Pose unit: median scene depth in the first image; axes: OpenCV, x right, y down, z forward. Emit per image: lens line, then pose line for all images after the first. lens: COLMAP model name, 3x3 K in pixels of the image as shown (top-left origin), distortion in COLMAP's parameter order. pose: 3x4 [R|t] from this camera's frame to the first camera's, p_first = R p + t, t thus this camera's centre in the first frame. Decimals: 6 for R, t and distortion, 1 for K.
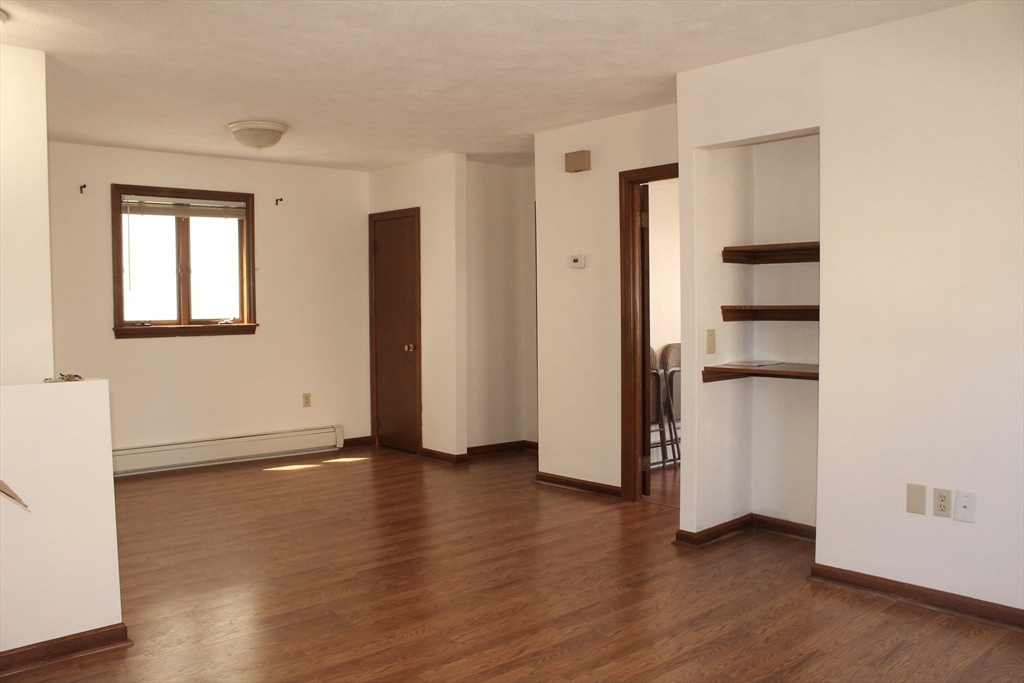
lens RADIAL K [[856.0, 0, 511.6], [0, 856.0, 345.8], [0, 0, 1]] dist [-0.162022, 0.139448]
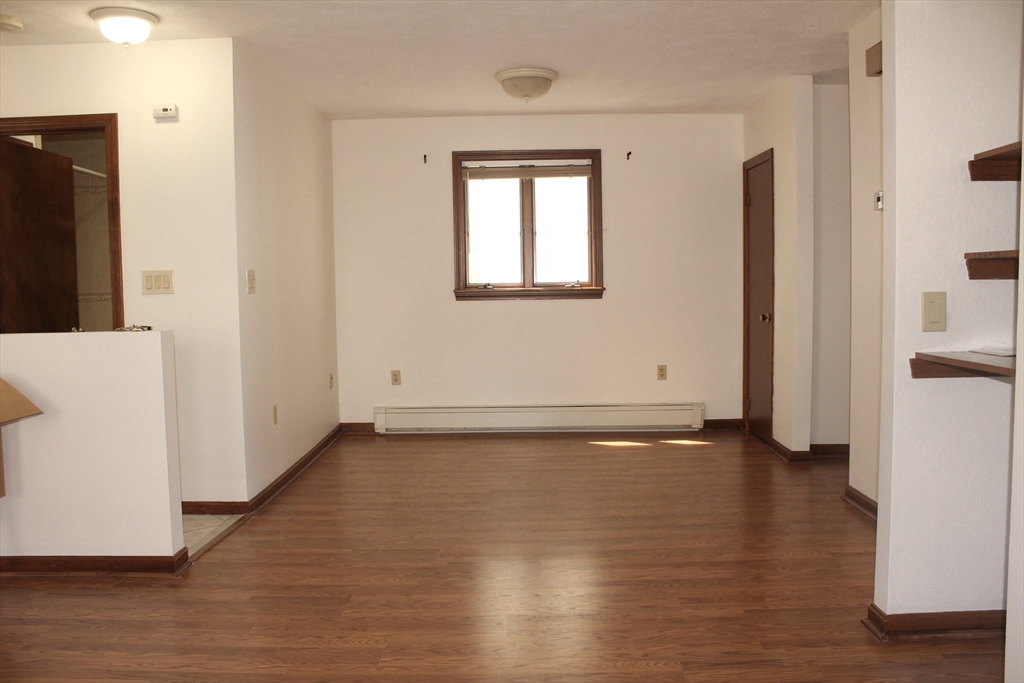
lens RADIAL K [[856.0, 0, 508.8], [0, 856.0, 339.9], [0, 0, 1]] dist [-0.162022, 0.139448]
pose [[0.735122, 0.042598, -0.676595, 0.281386], [-0.025427, 0.999054, 0.035273, 0.001287], [0.677458, -0.008726, 0.735510, 0.241274]]
